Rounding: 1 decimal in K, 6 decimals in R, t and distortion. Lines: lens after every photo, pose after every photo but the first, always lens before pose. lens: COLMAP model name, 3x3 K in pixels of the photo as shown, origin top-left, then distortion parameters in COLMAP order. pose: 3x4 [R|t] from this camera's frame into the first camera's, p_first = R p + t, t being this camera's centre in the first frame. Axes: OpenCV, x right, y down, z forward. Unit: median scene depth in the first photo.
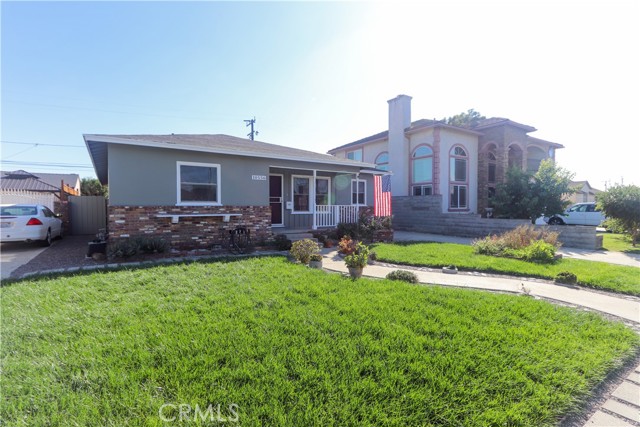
lens RADIAL K [[300.6, 0, 326.6], [0, 300.6, 217.0], [0, 0, 1]] dist [0.003860, 0.000374]
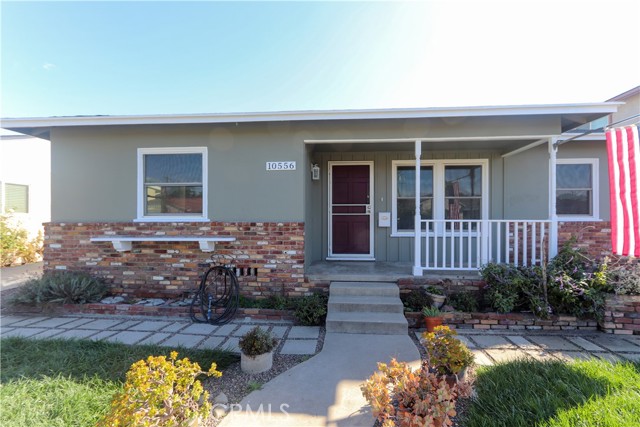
lens RADIAL K [[300.6, 0, 326.6], [0, 300.6, 217.0], [0, 0, 1]] dist [0.003860, 0.000374]
pose [[0.777068, -0.002282, -0.629412, 0.165172], [-0.021408, 0.999319, -0.030053, -0.034602], [0.629052, 0.036827, 0.776490, 0.716644]]
